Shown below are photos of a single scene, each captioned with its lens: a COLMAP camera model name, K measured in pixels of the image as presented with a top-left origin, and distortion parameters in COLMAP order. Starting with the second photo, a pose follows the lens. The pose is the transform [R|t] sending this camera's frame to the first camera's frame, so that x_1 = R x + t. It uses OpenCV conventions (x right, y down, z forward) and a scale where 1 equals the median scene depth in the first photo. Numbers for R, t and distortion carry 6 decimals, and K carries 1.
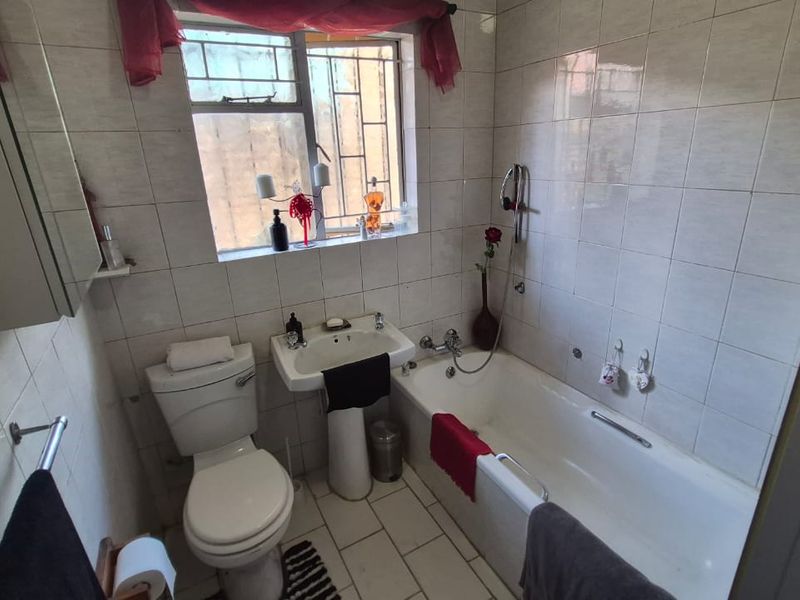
lens RADIAL K [[419.0, 0, 402.2], [0, 419.0, 299.6], [0, 0, 1]] dist [0.013898, -0.006417]
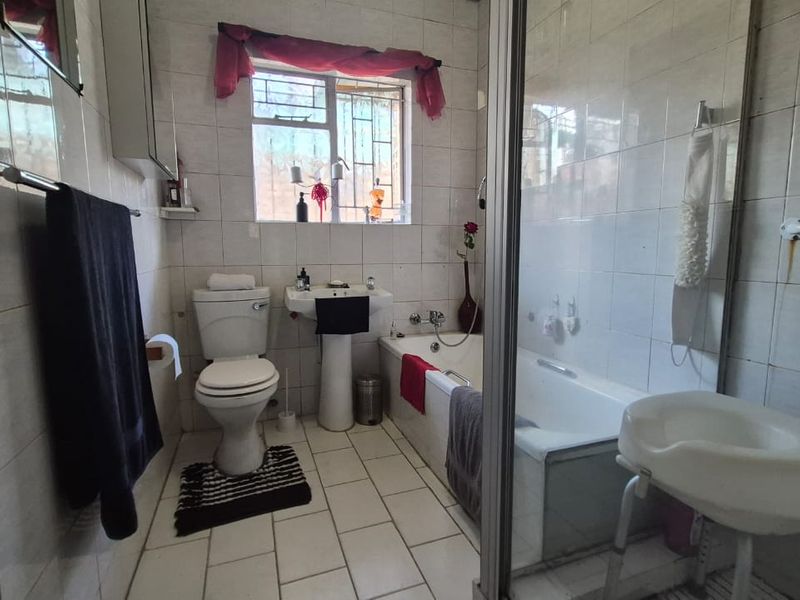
lens RADIAL K [[419.0, 0, 402.5], [0, 419.0, 298.6], [0, 0, 1]] dist [0.013898, -0.006417]
pose [[0.987765, 0.057492, -0.144963, 0.242160], [-0.086988, 0.974638, -0.206190, 0.375010], [0.129432, 0.216277, 0.967715, -0.210960]]
